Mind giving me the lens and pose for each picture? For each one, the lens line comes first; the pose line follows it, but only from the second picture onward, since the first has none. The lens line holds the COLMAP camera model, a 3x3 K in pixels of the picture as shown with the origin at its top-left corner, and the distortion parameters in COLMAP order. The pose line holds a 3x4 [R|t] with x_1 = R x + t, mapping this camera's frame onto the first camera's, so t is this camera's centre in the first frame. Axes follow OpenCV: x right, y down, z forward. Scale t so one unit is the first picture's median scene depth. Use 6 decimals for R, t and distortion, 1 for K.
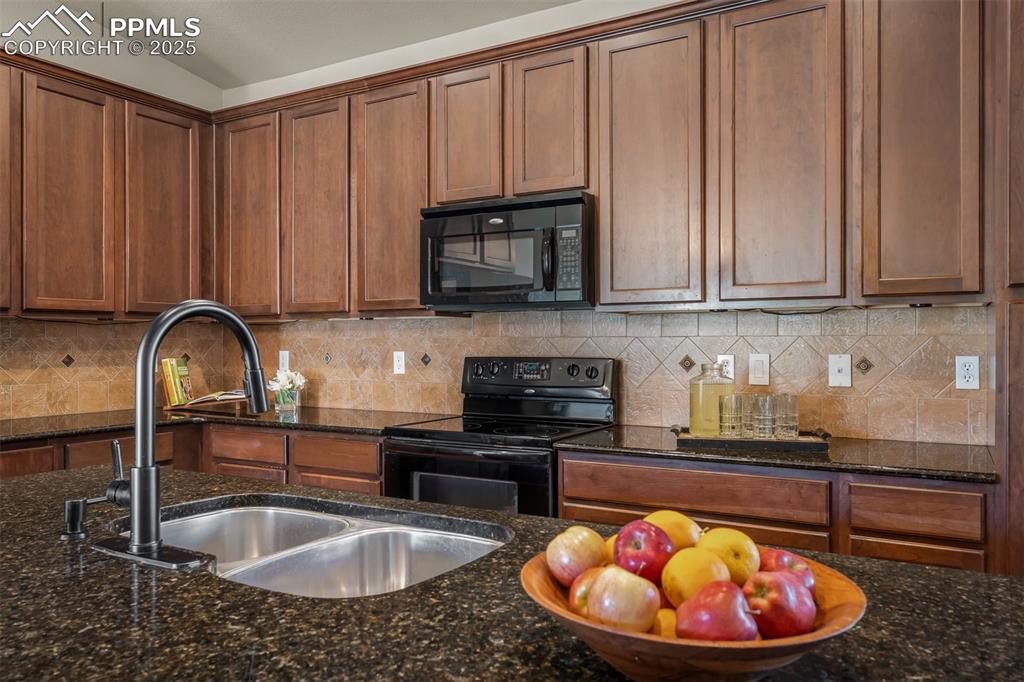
lens RADIAL K [[750.9, 0, 512.0], [0, 750.9, 341.0], [0, 0, 1]] dist [0.005444, 0.000087]
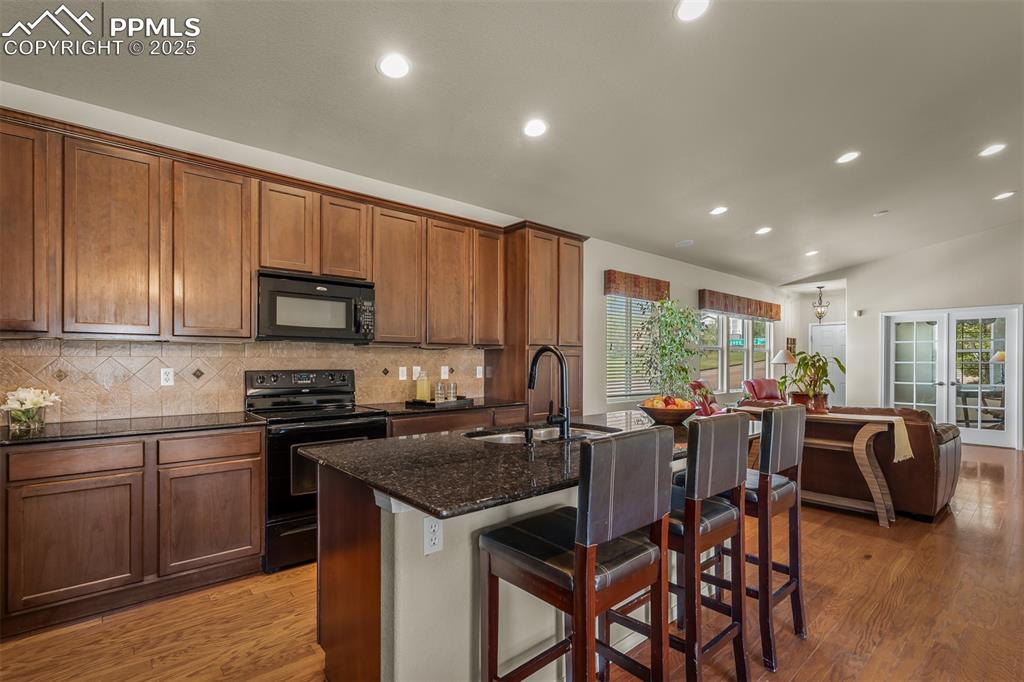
lens RADIAL K [[474.4, 0, 516.0], [0, 474.4, 363.1], [0, 0, 1]] dist [-0.000689, 0.000000]
pose [[0.321594, -0.004171, 0.946869, -0.823285], [-0.008052, 0.999942, 0.007140, -0.005108], [-0.946844, -0.009920, 0.321542, 0.229395]]
